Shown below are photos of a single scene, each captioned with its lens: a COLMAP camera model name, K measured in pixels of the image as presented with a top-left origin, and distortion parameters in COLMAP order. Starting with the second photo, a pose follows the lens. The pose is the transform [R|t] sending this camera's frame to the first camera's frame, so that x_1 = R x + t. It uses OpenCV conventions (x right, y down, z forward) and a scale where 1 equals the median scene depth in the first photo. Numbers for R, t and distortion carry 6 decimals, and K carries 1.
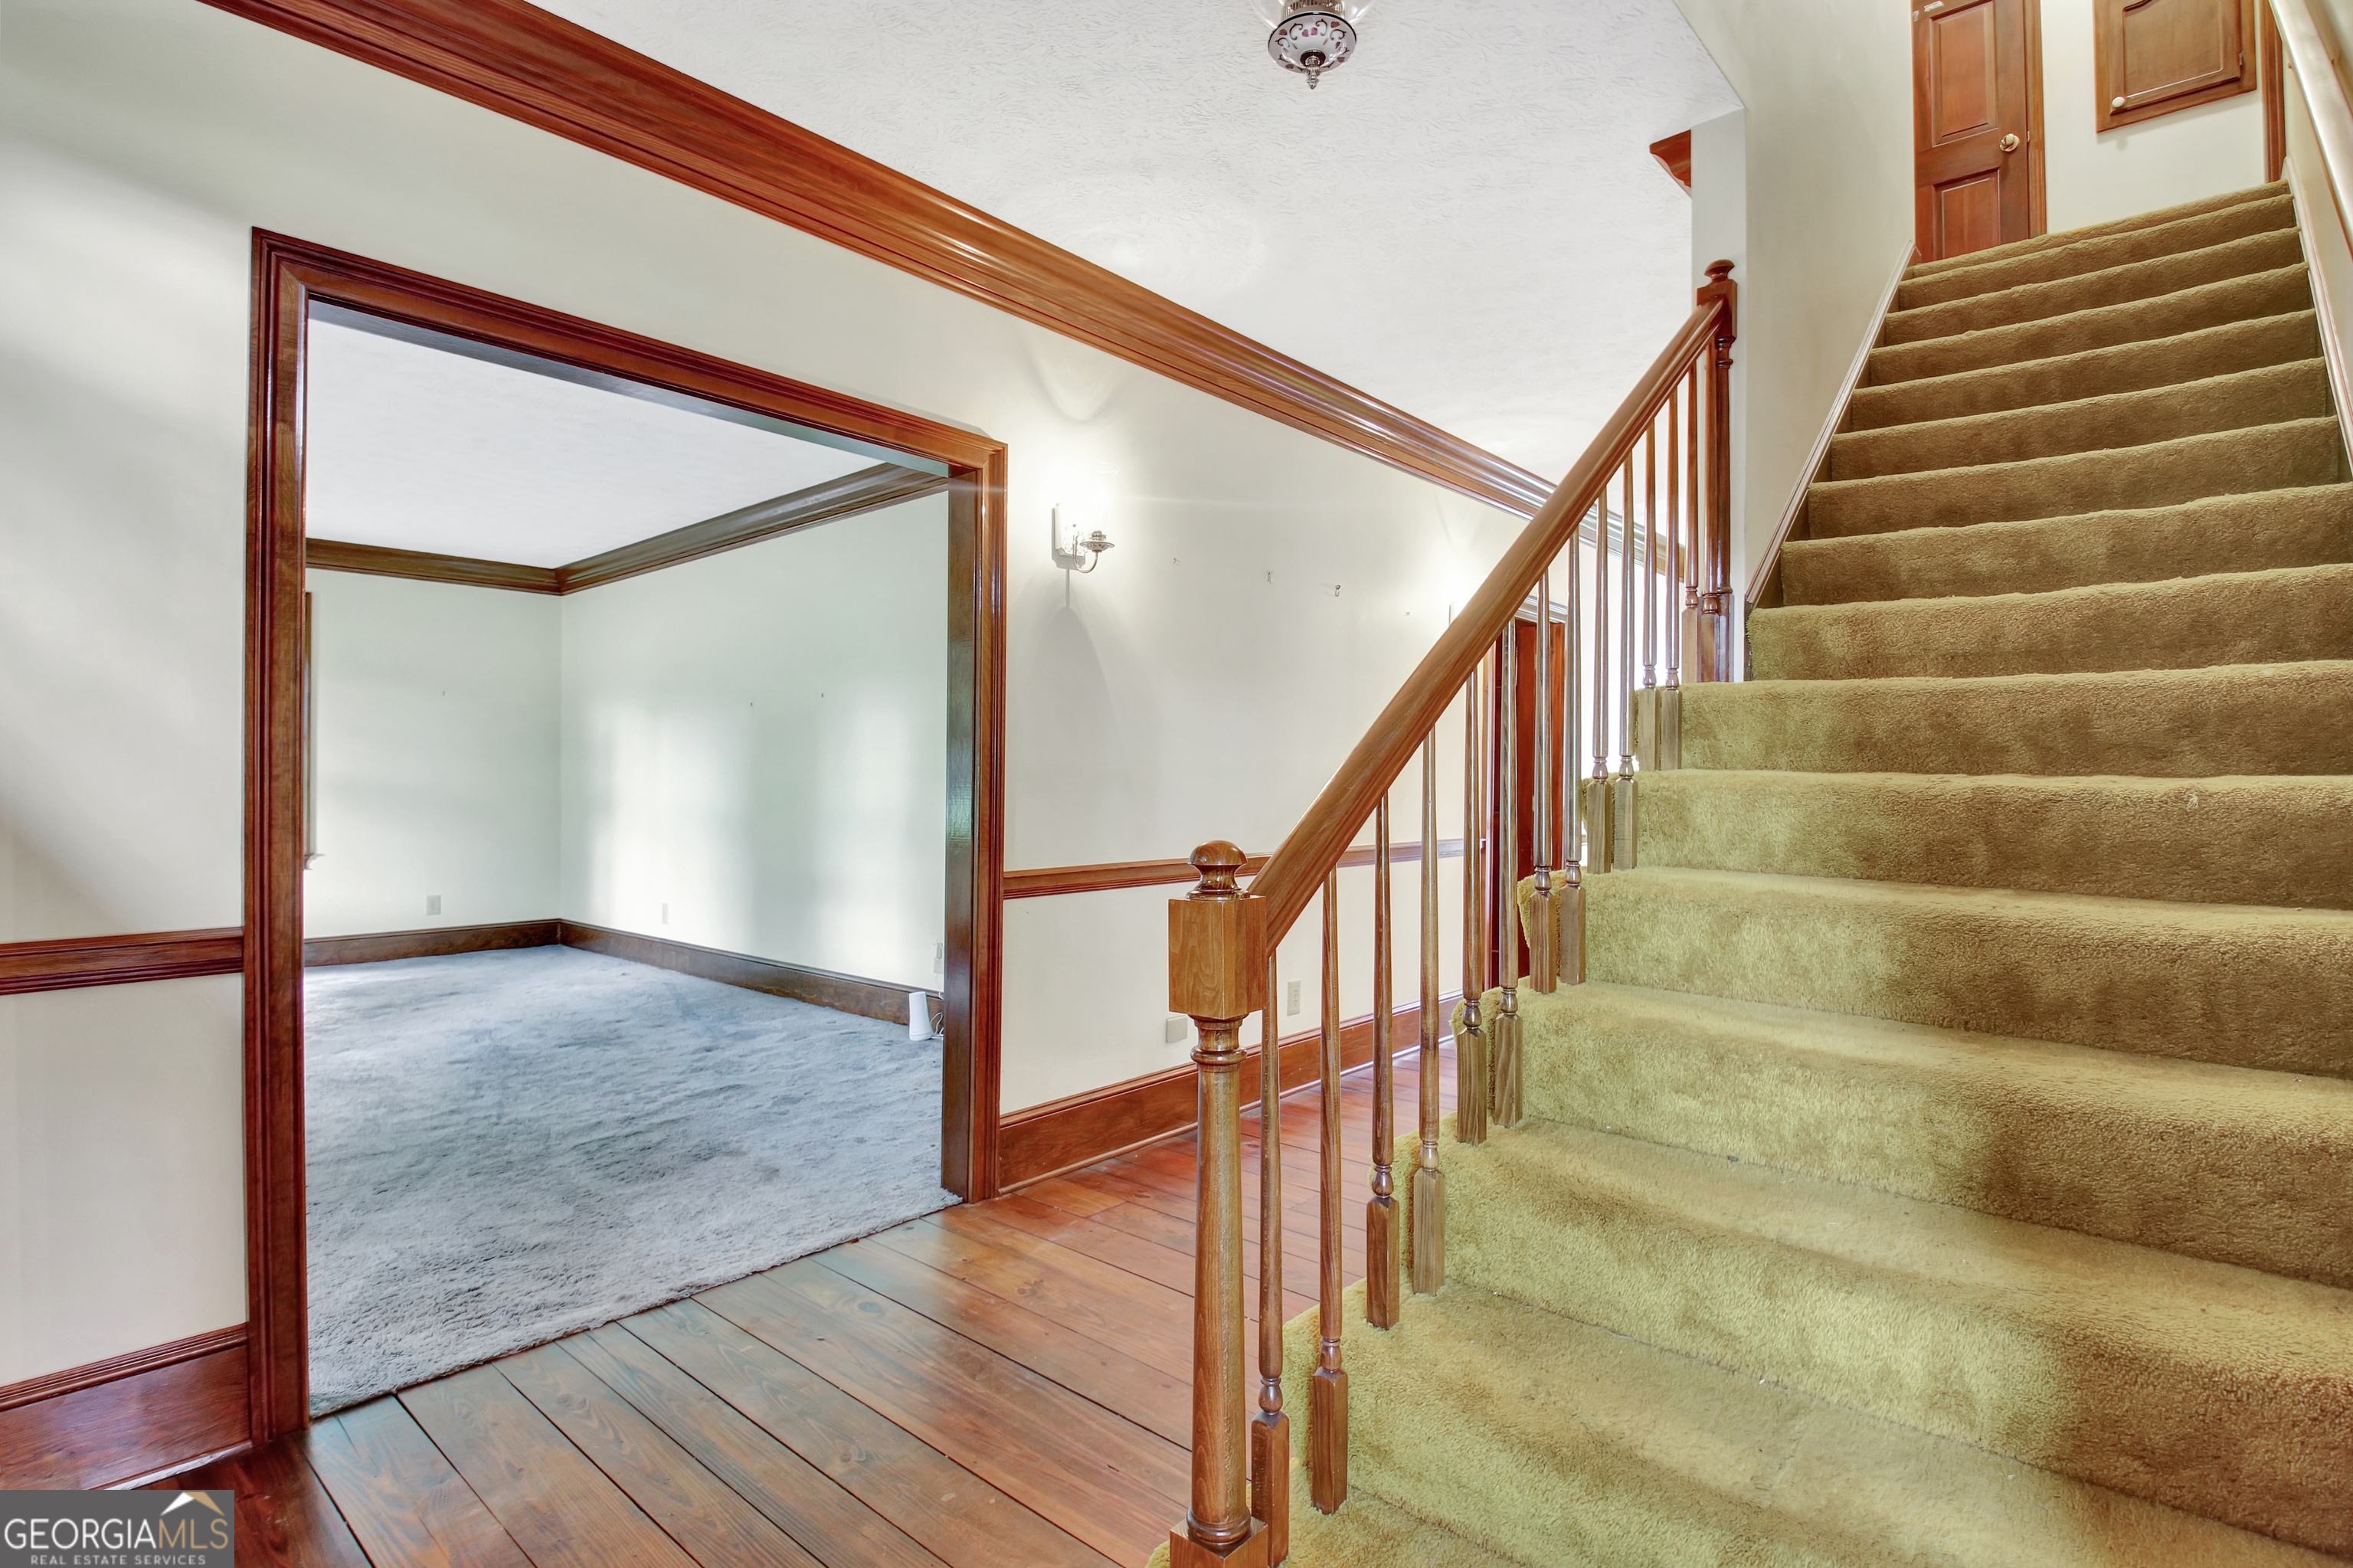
lens RADIAL K [[1146.7, 0, 1176.5], [0, 1146.7, 784.0], [0, 0, 1]] dist [0.000168, -0.000009]
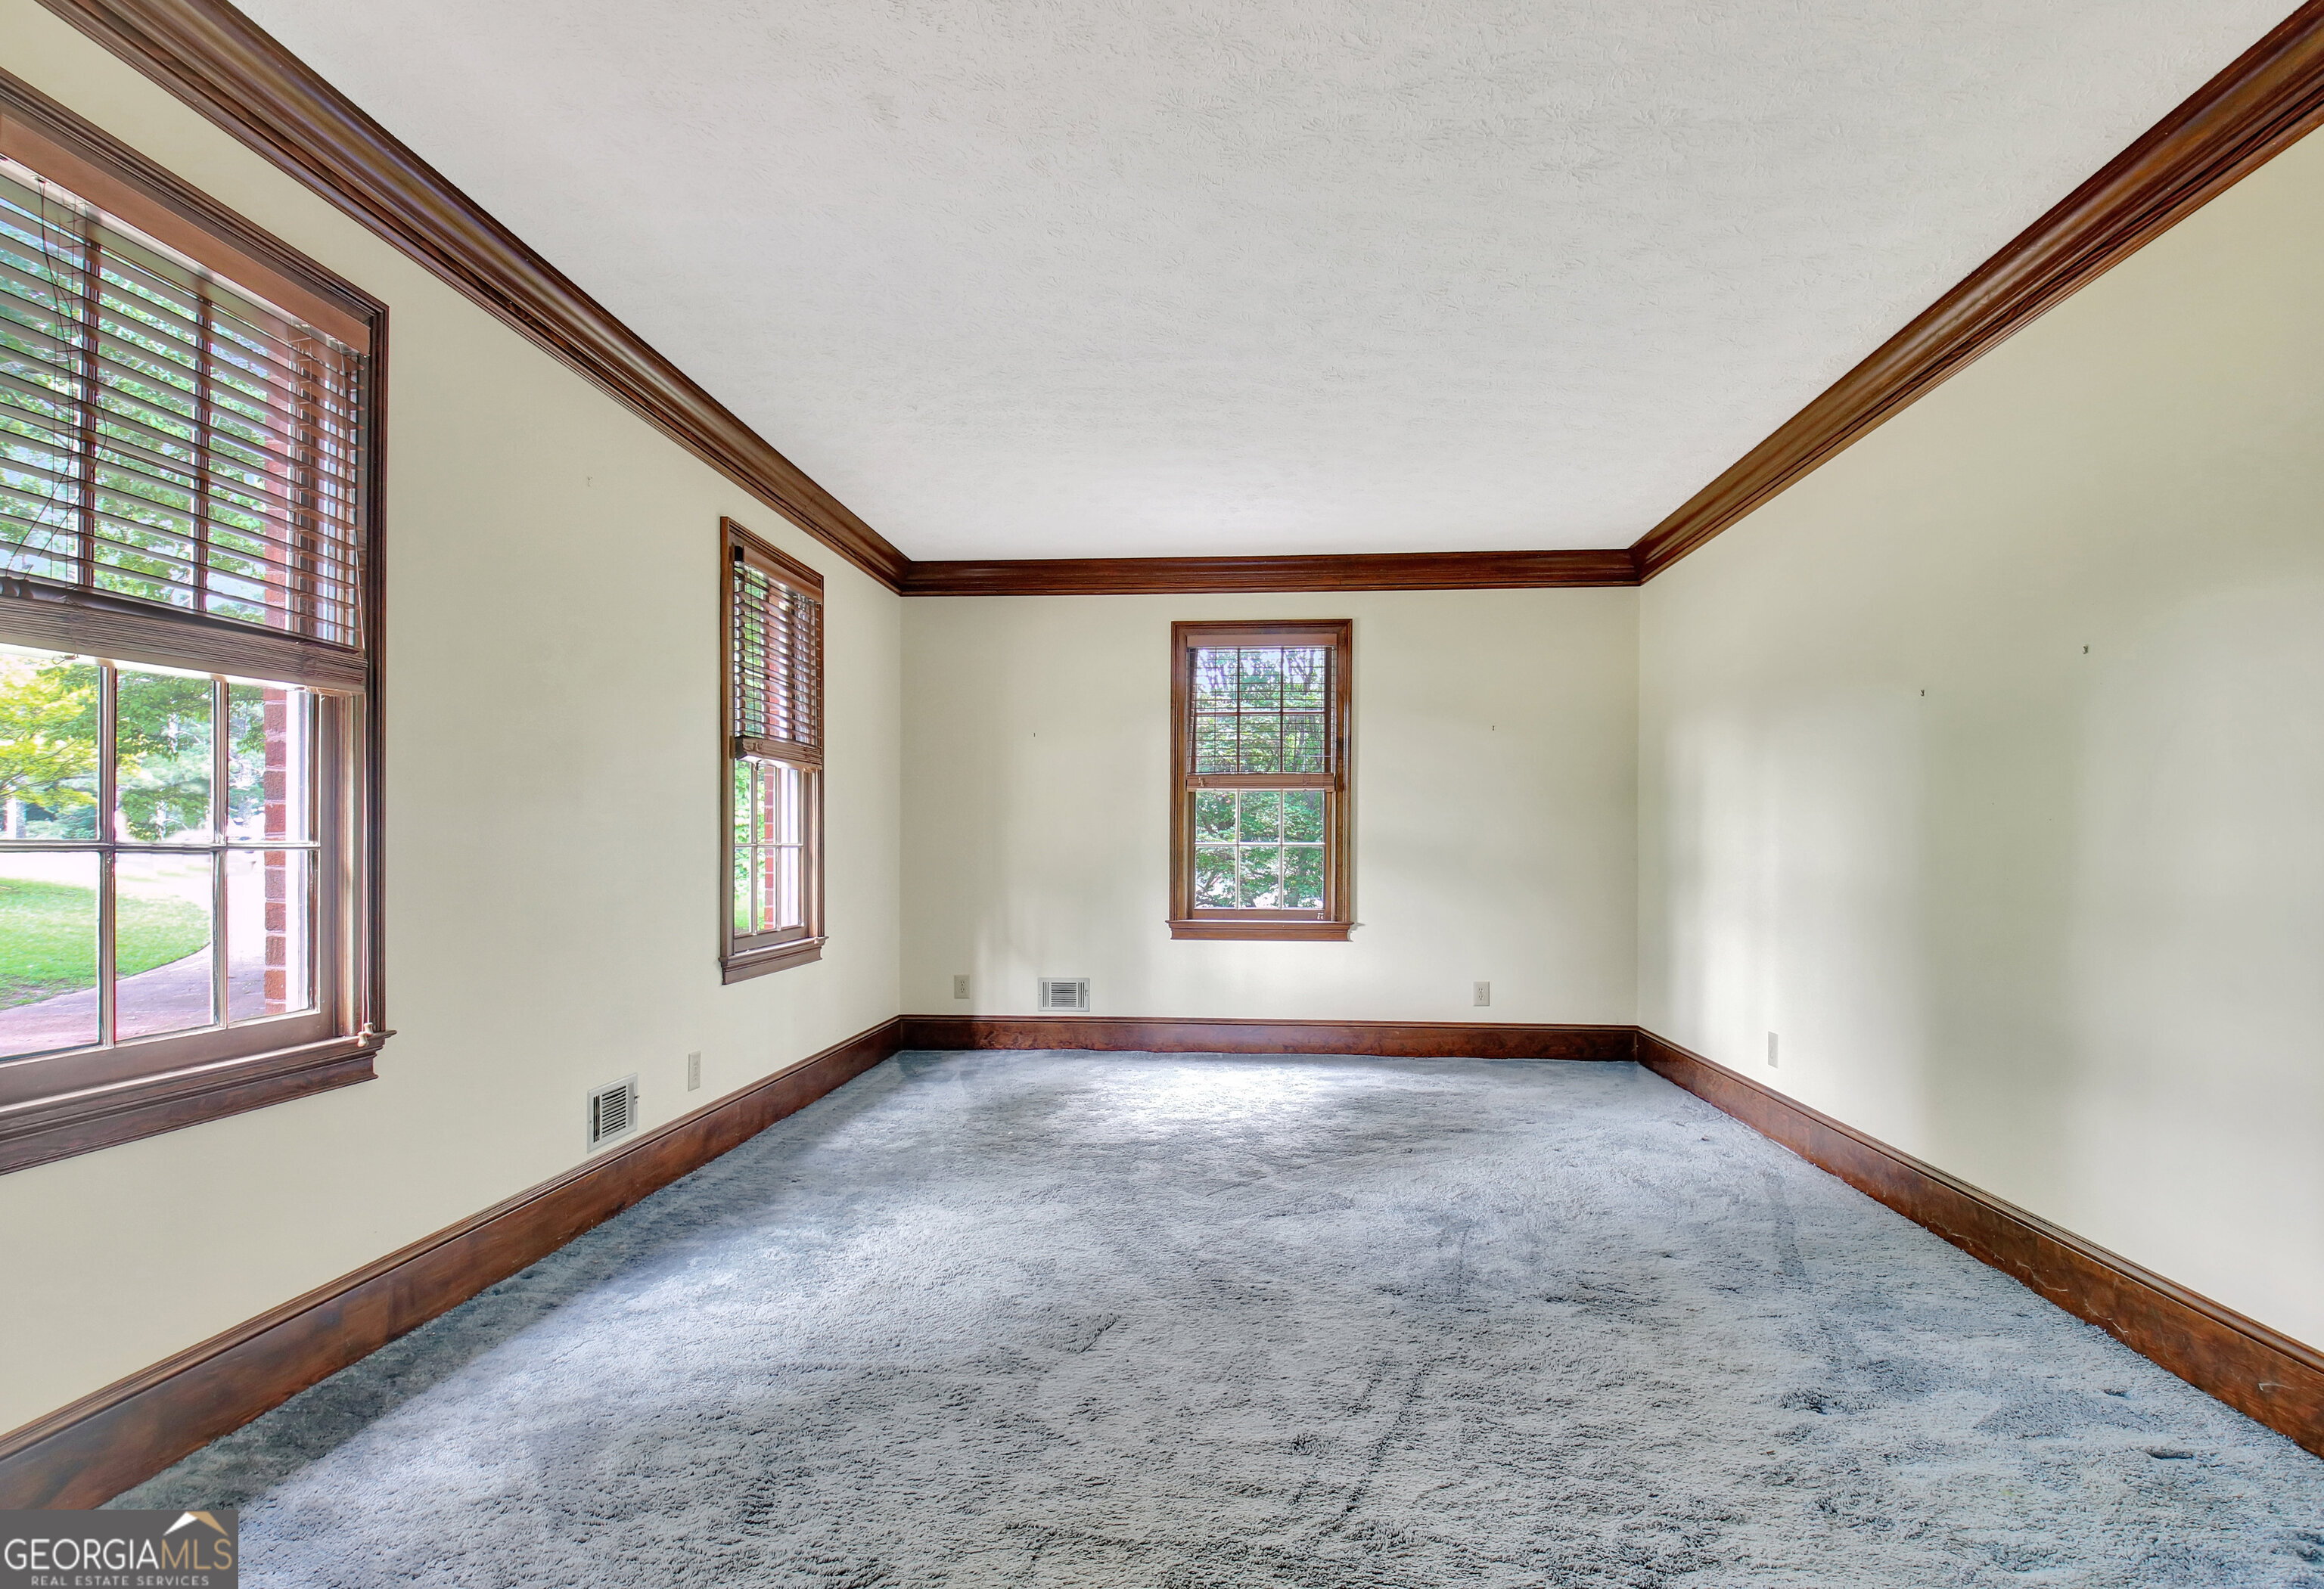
lens RADIAL K [[1194.6, 0, 1159.3], [0, 1194.6, 826.3], [0, 0, 1]] dist [0.039414, -0.052062]
pose [[0.598990, -0.005690, -0.800736, -0.143439], [-0.007832, 0.999885, -0.012964, 0.001765], [0.800718, 0.014036, 0.598877, 0.403025]]
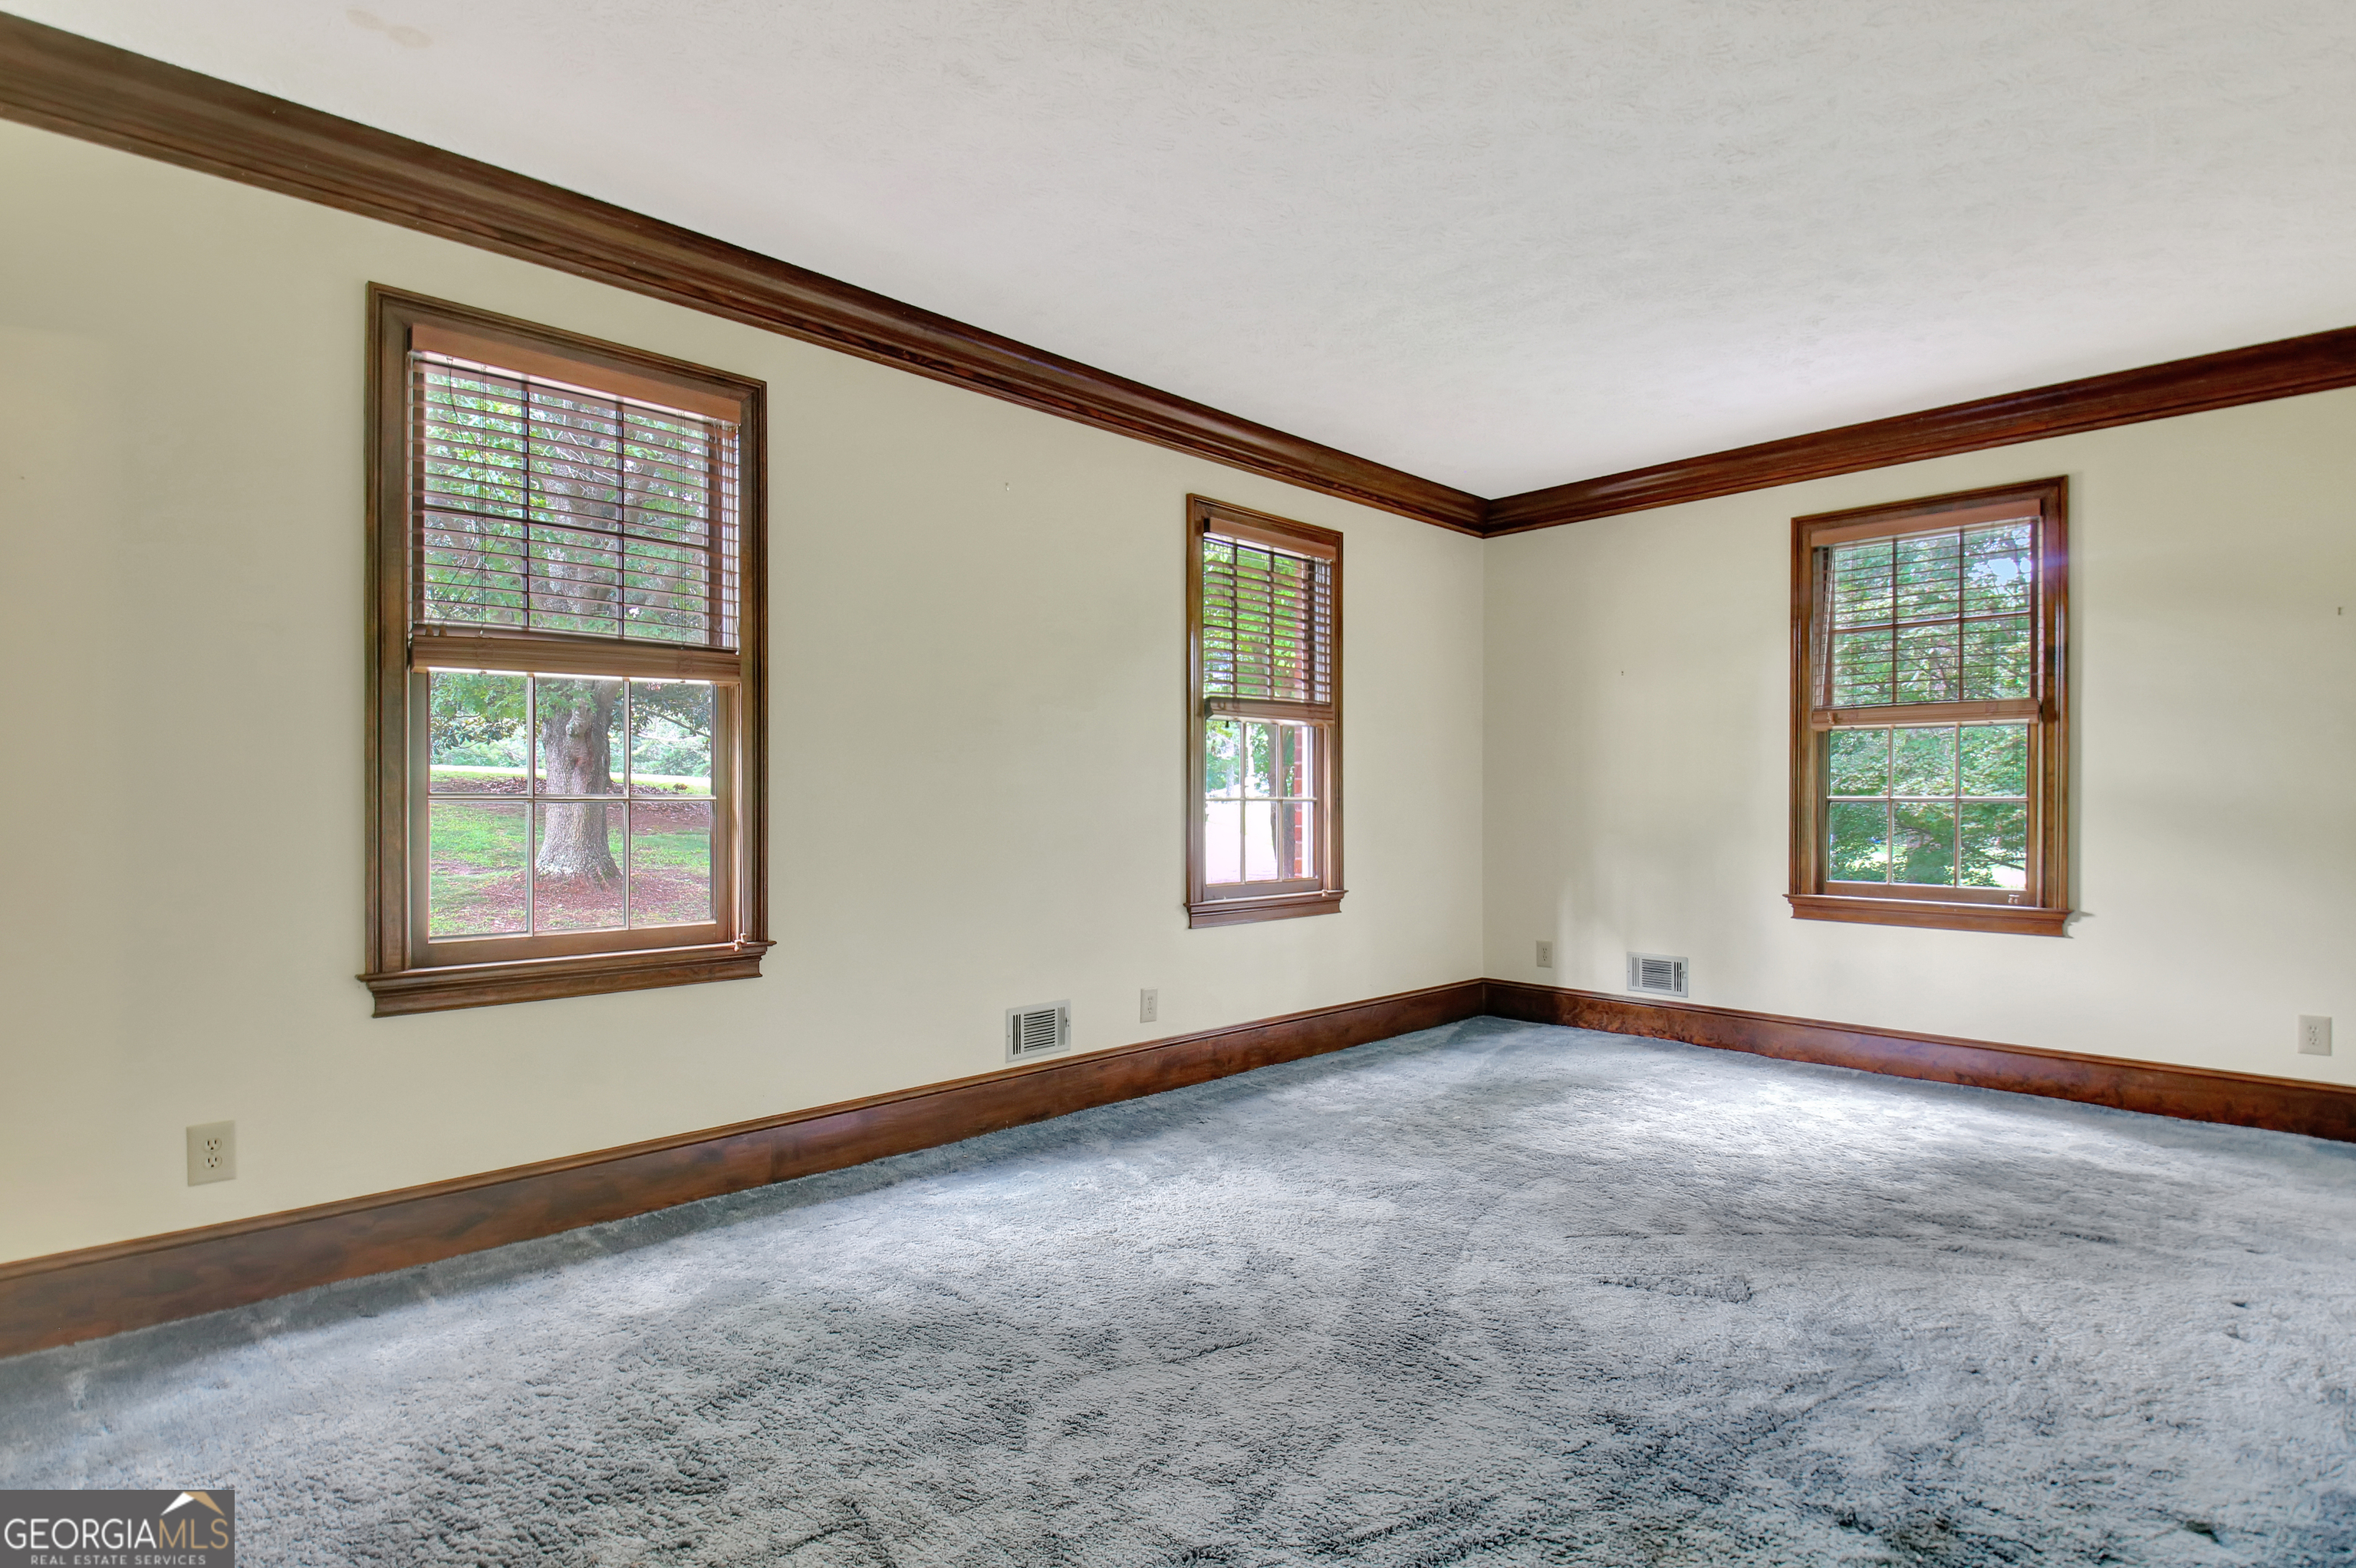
lens RADIAL K [[1157.3, 0, 1178.0], [0, 1157.3, 784.0], [0, 0, 1]] dist [0.039476, -0.052160]
pose [[-0.085077, -0.007920, -0.996343, -0.131094], [-0.004428, 0.999962, -0.007570, 0.001738], [0.996365, 0.003767, -0.085109, 0.686835]]
